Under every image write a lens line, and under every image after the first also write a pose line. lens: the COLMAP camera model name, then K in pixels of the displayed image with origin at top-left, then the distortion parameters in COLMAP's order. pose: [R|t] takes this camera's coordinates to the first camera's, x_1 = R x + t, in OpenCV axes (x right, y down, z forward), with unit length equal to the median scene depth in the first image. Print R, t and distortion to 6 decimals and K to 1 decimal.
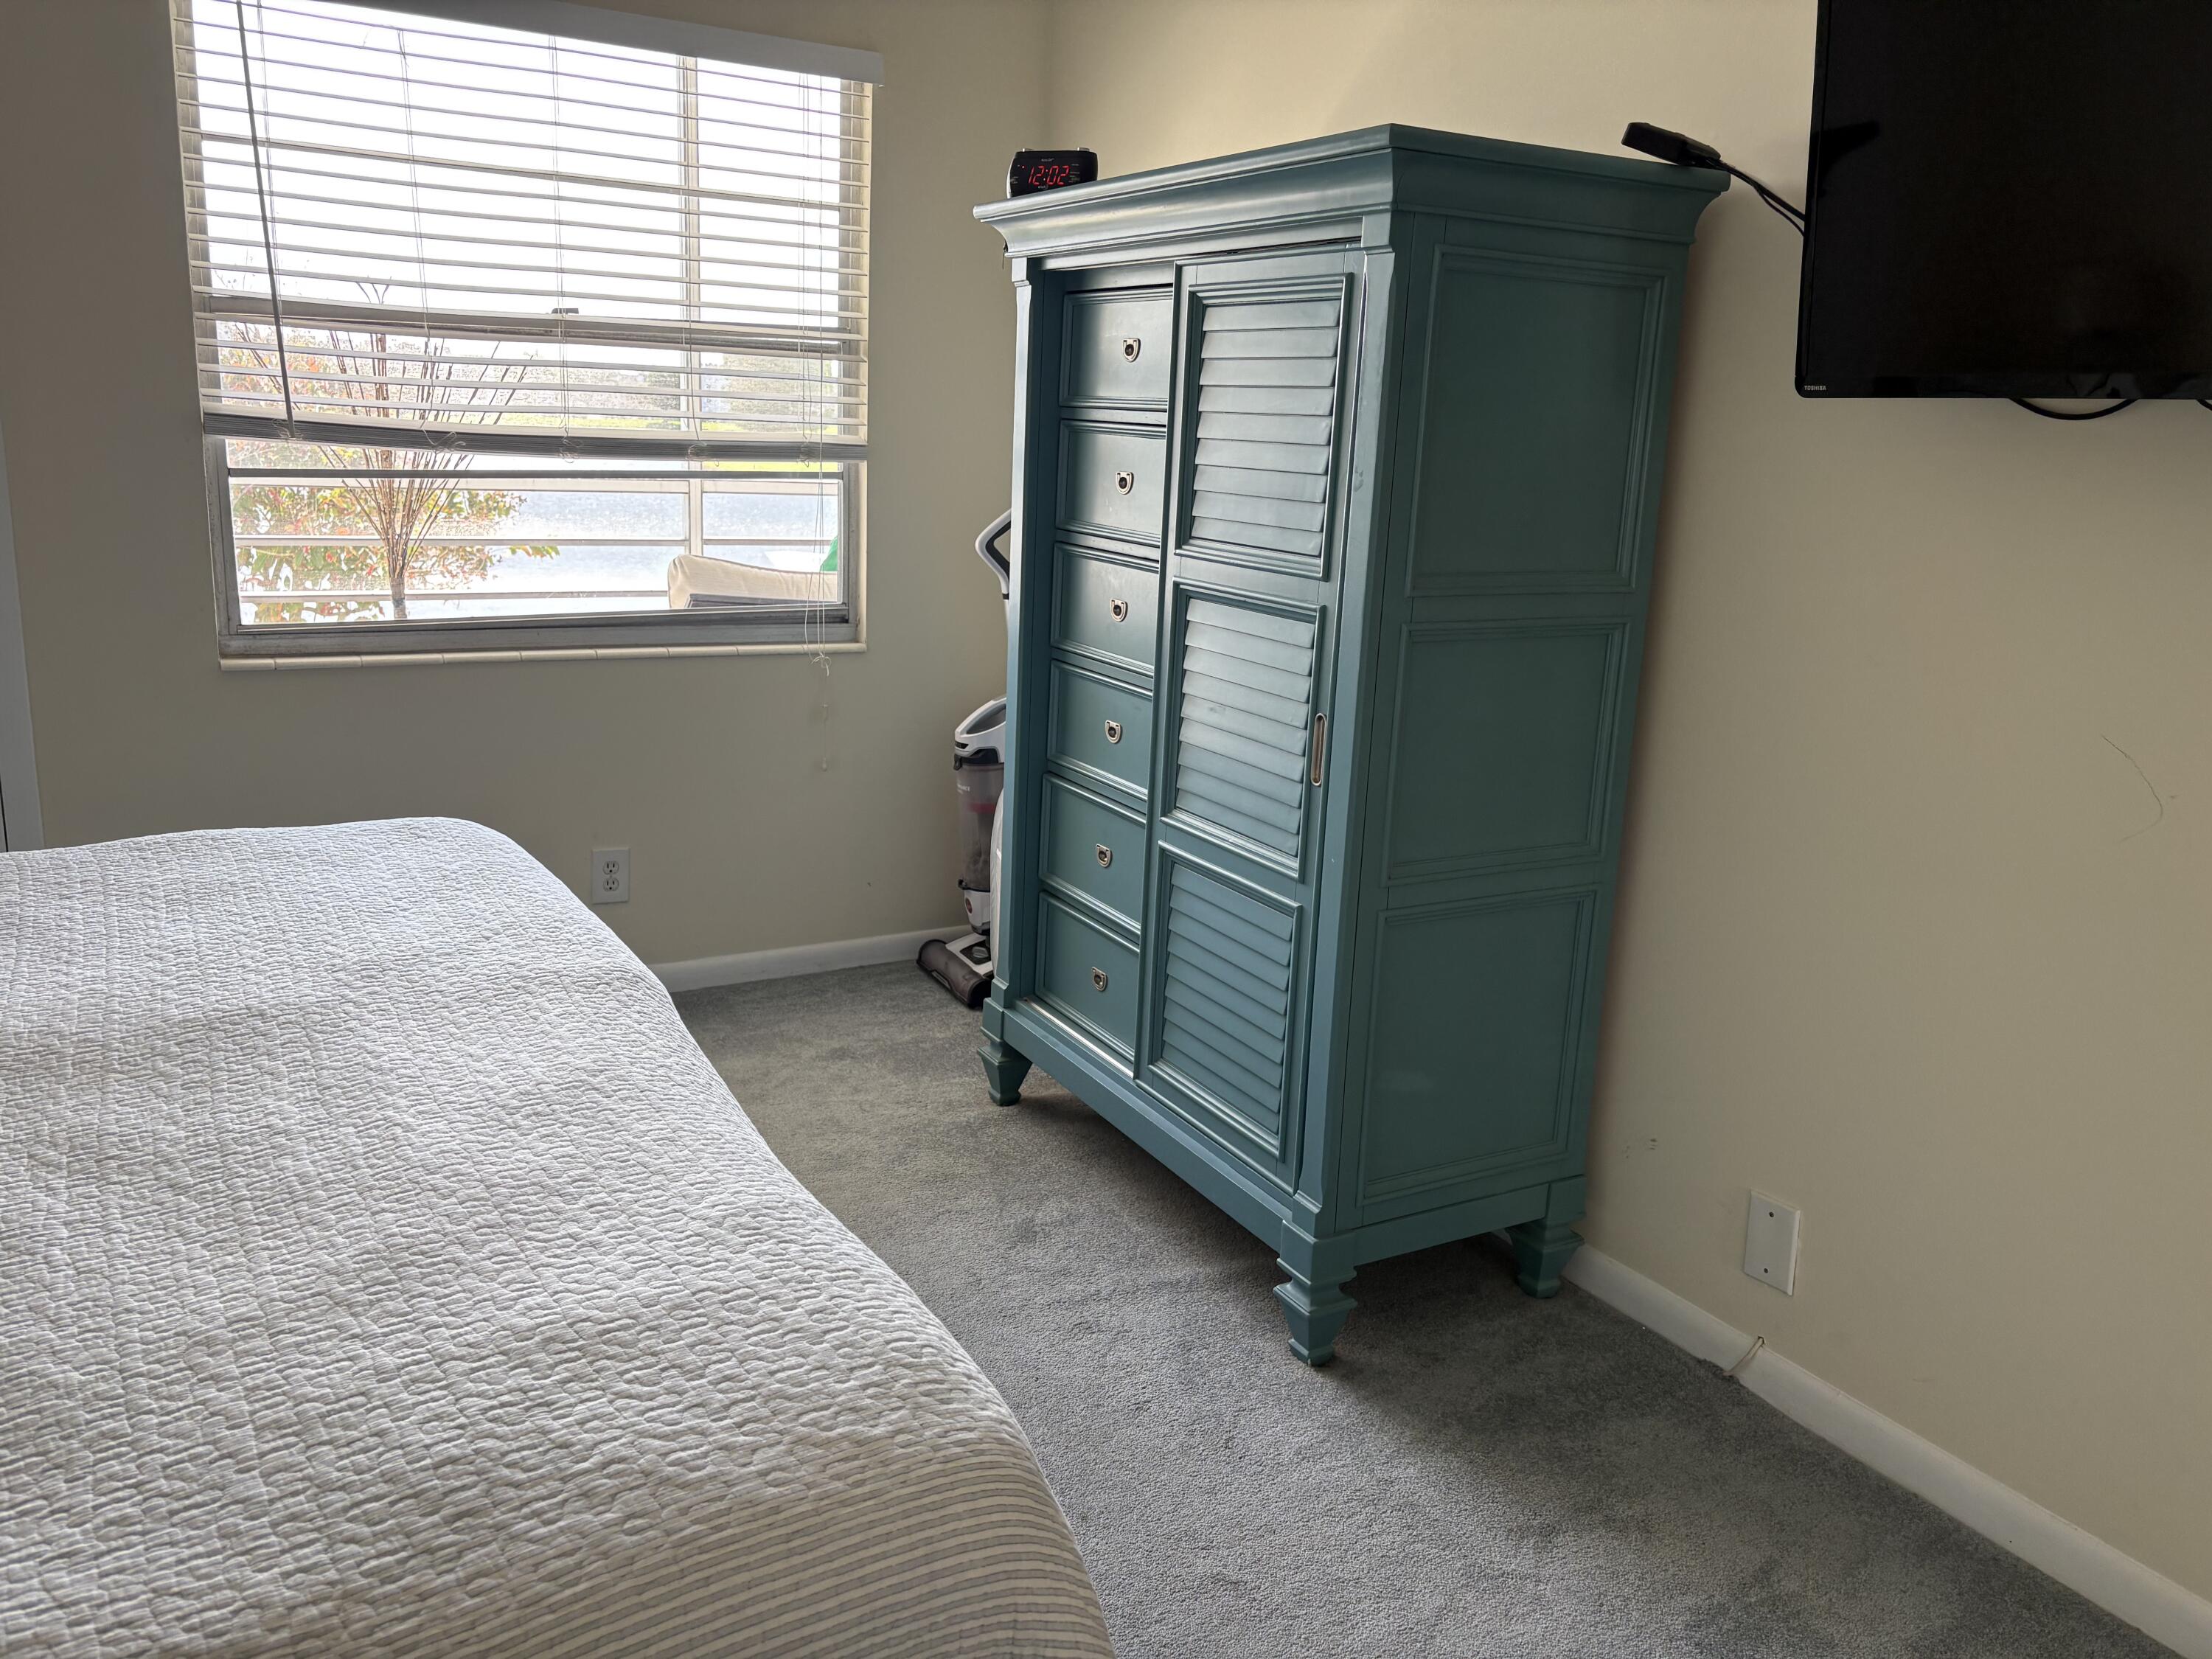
lens RADIAL K [[1671.4, 0, 1109.5], [0, 1671.4, 830.6], [0, 0, 1]] dist [0.020455, -0.009641]
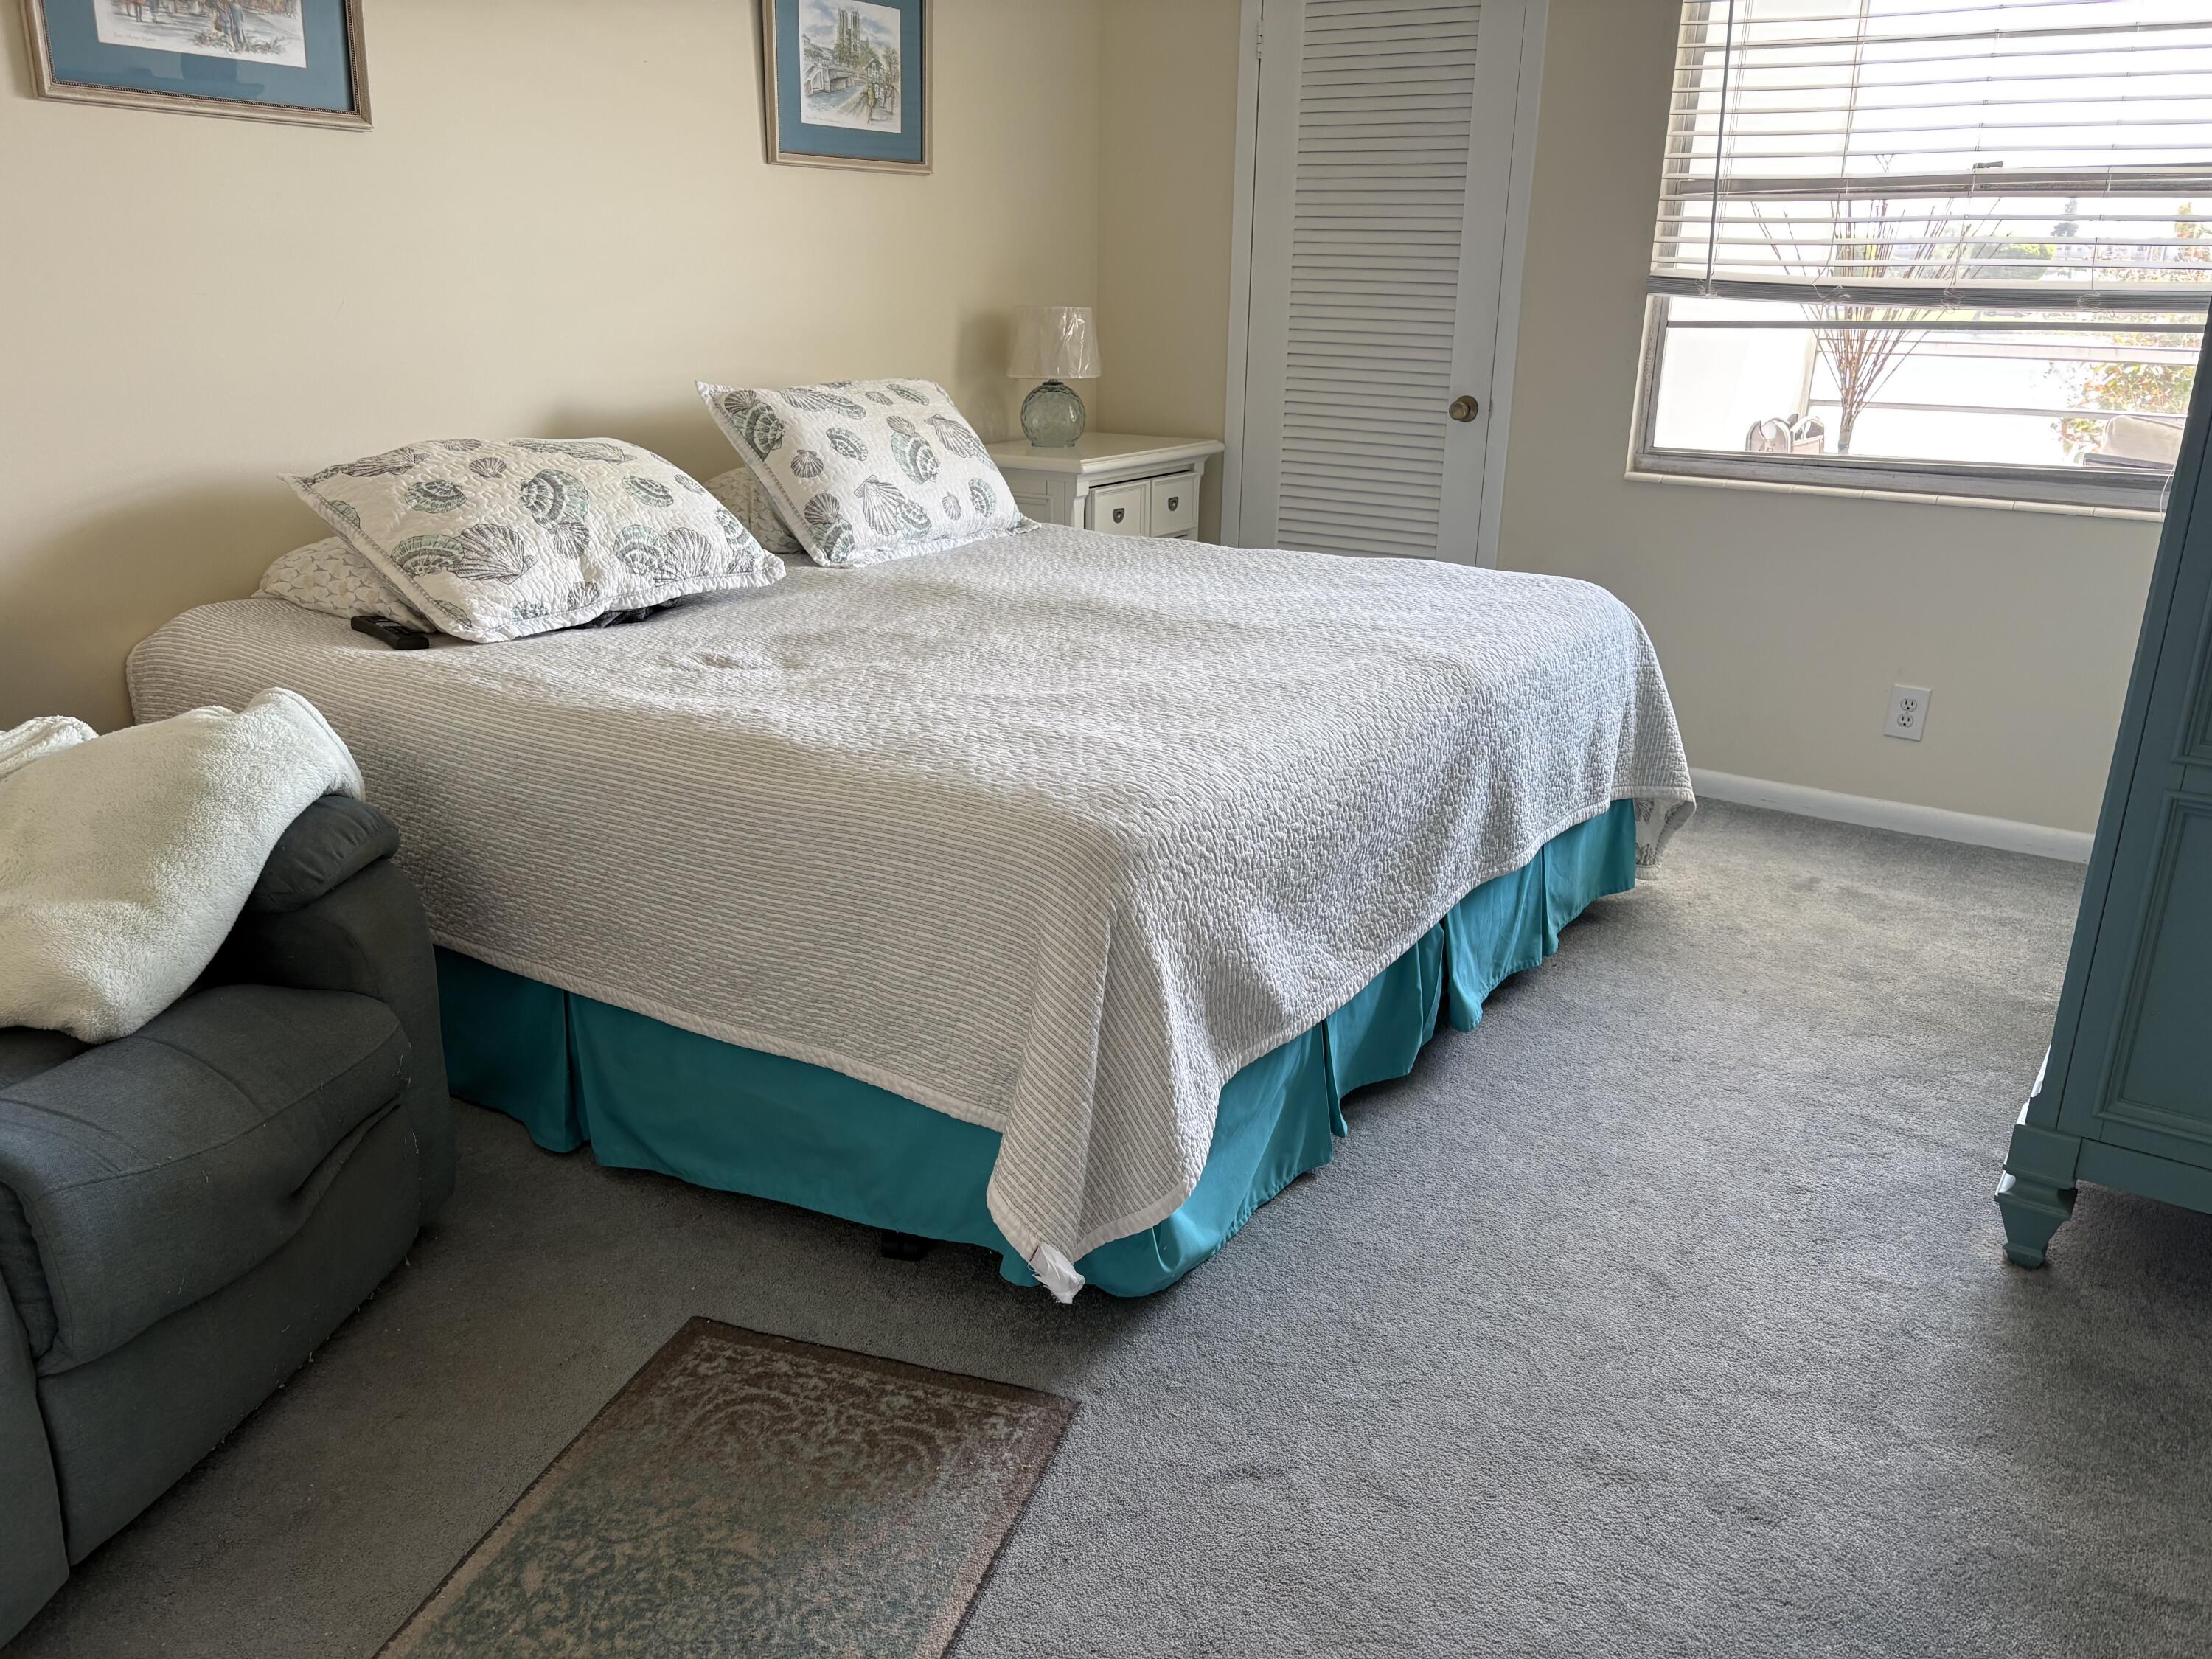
lens RADIAL K [[1721.9, 0, 1116.4], [0, 1721.9, 862.5], [0, 0, 1]] dist [0.011296, 0.015432]
pose [[0.434667, 0.261605, -0.861758, 0.497299], [-0.208170, 0.960152, 0.186474, 0.020042], [0.876202, 0.098339, 0.471805, 0.056801]]
